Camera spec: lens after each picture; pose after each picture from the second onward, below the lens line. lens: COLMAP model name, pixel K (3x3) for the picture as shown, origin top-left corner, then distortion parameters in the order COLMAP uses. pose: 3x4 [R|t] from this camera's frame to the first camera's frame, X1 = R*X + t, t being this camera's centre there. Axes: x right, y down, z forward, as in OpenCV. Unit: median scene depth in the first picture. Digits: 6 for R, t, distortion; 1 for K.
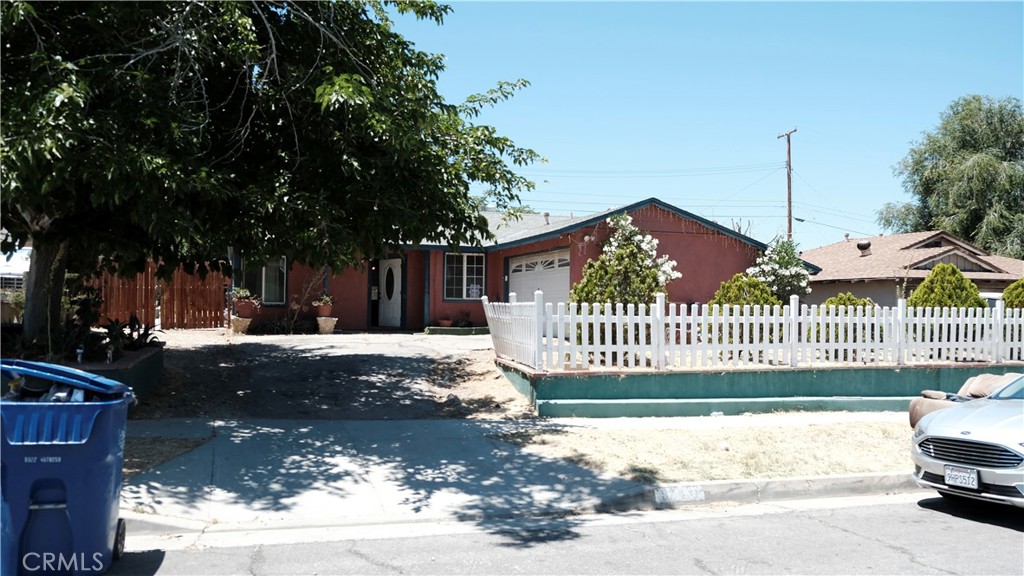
lens RADIAL K [[798.8, 0, 507.9], [0, 798.8, 288.5], [0, 0, 1]] dist [-0.032355, 0.022742]
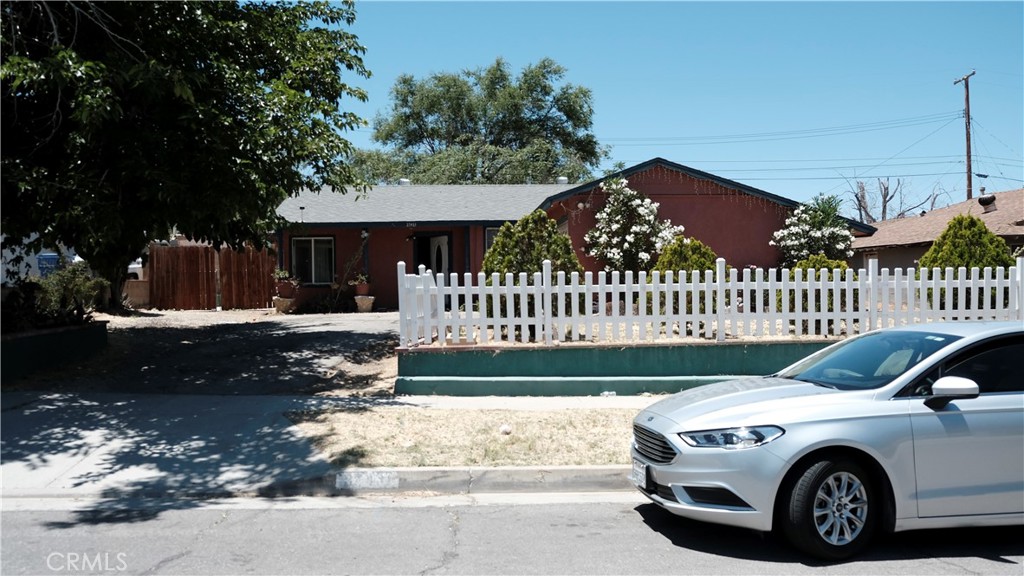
lens RADIAL K [[798.8, 0, 508.2], [0, 798.8, 287.0], [0, 0, 1]] dist [-0.032355, 0.022742]
pose [[0.967932, -0.022762, -0.250178, 0.256385], [0.028774, 0.999378, 0.020402, 0.011328], [0.249558, -0.026946, 0.967985, 0.074774]]
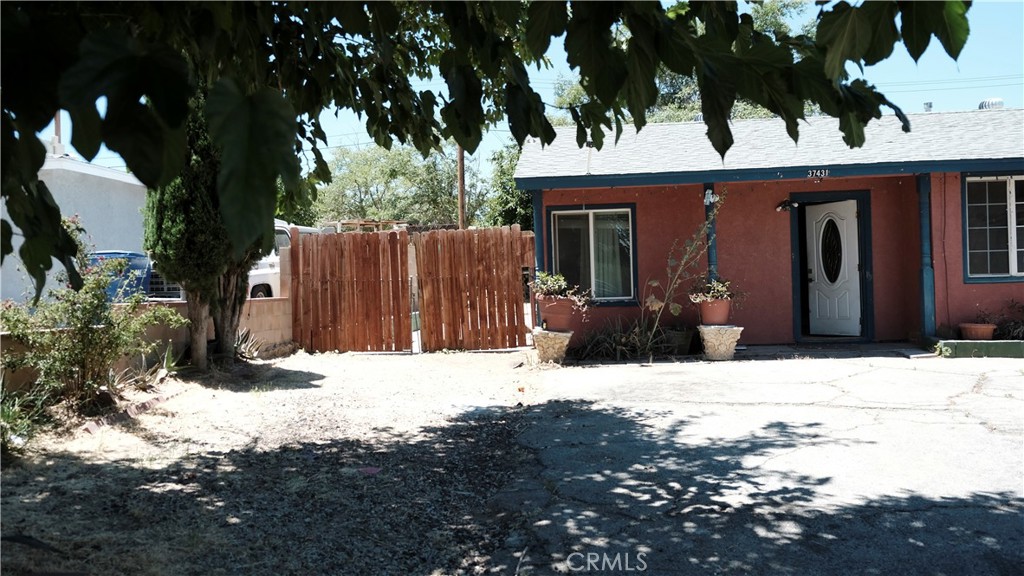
lens RADIAL K [[798.8, 0, 511.2], [0, 798.8, 287.0], [0, 0, 1]] dist [-0.032355, 0.022742]
pose [[0.916870, -0.036731, -0.397492, -0.186271], [0.046592, 0.998799, 0.015176, -0.000824], [0.396457, -0.032435, 0.917480, 0.626847]]
